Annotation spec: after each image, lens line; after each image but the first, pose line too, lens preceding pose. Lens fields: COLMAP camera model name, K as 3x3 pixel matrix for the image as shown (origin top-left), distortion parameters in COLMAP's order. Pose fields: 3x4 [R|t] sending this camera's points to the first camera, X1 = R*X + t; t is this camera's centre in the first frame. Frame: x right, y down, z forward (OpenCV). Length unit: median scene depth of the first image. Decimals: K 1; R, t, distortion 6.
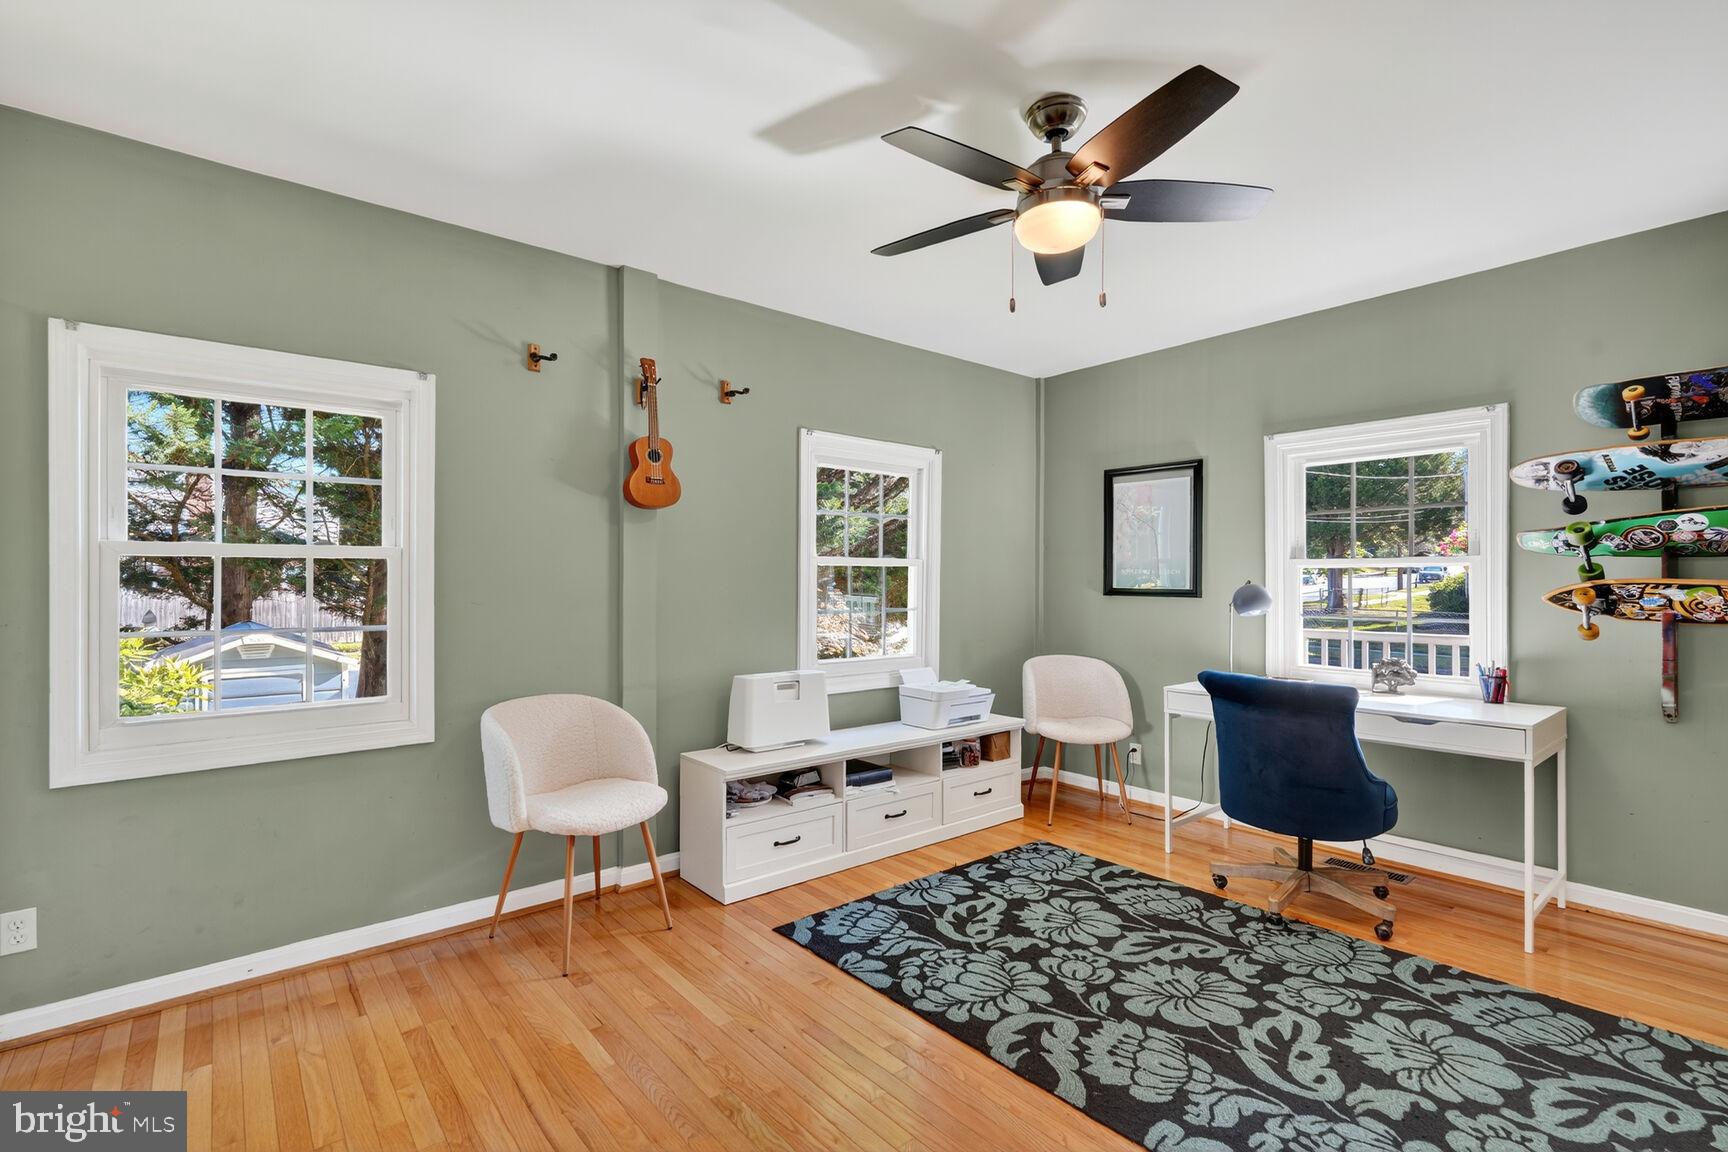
lens RADIAL K [[763.0, 0, 863.7], [0, 763.0, 572.5], [0, 0, 1]] dist [-0.000323, 0.000111]
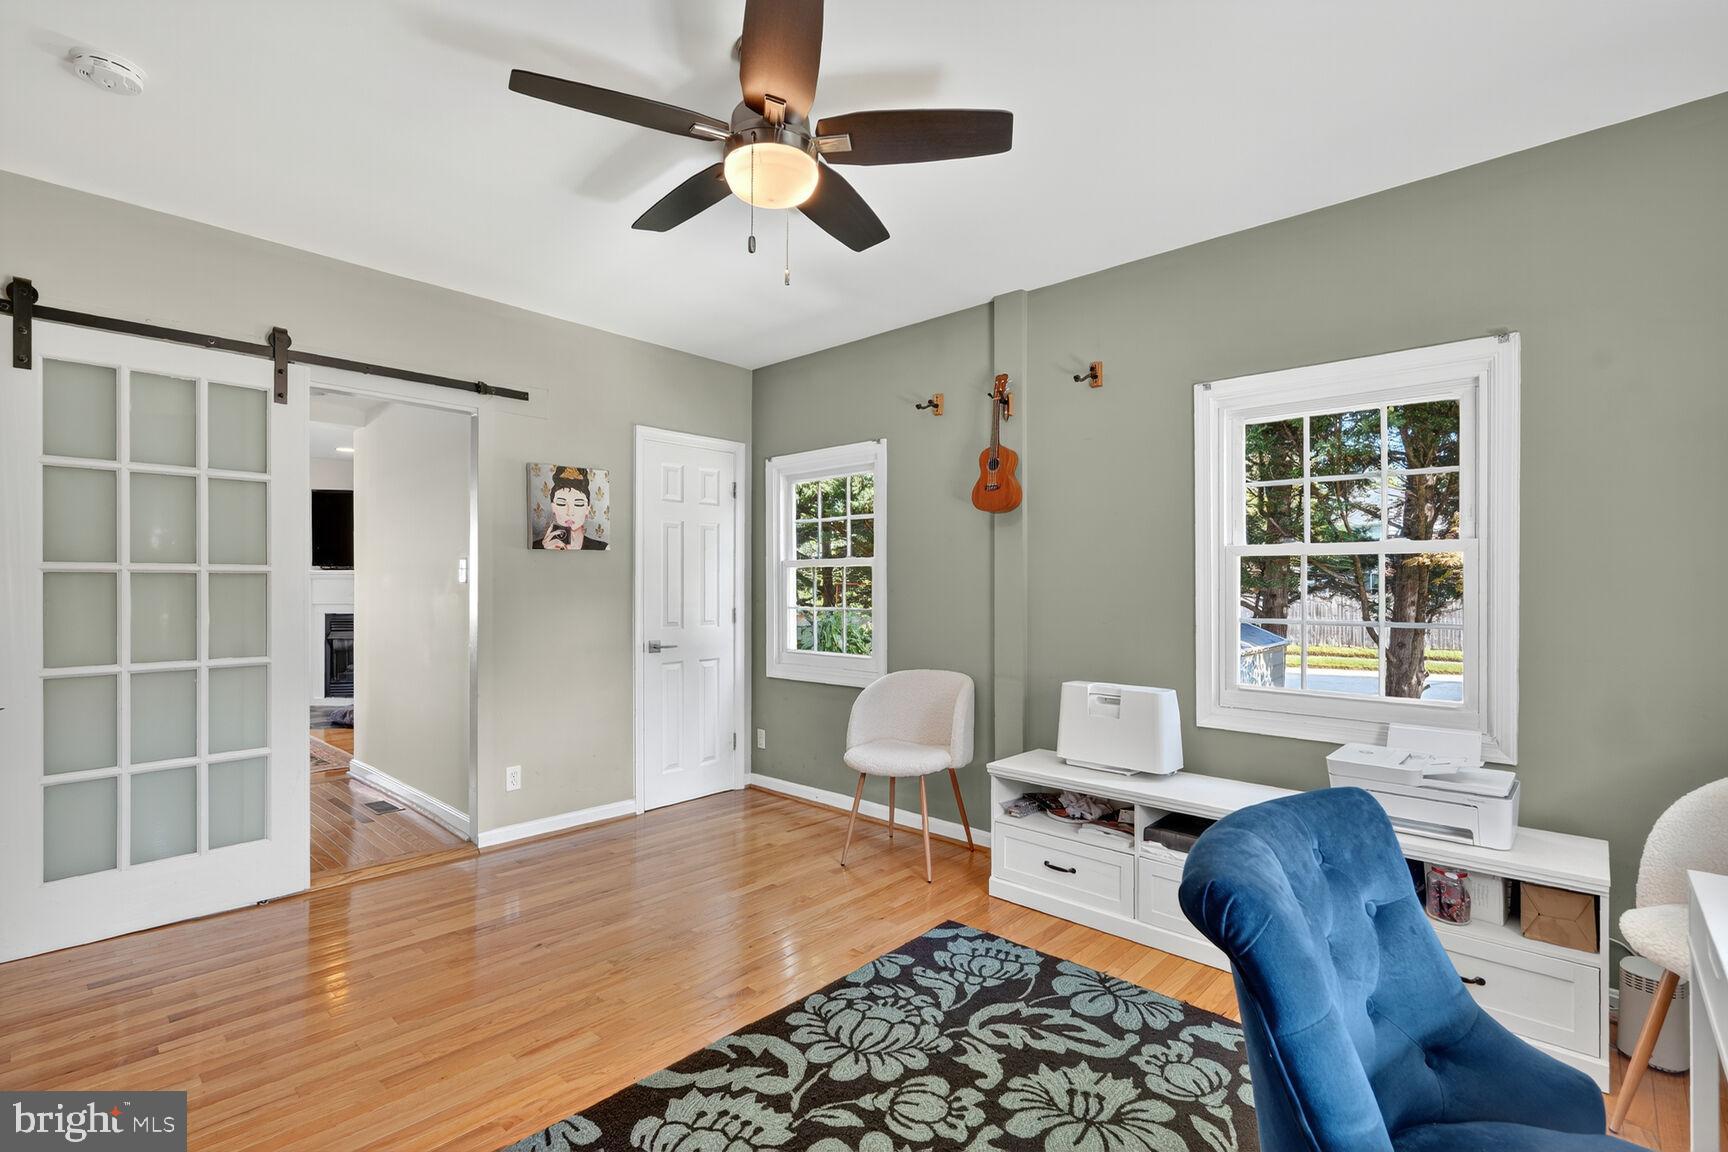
lens RADIAL K [[763.0, 0, 863.7], [0, 763.0, 572.5], [0, 0, 1]] dist [-0.000323, 0.000111]
pose [[0.167009, -0.008510, -0.985919, 0.896924], [0.015593, 0.999860, -0.005988, 0.006205], [0.985832, -0.014373, 0.167118, 0.741787]]
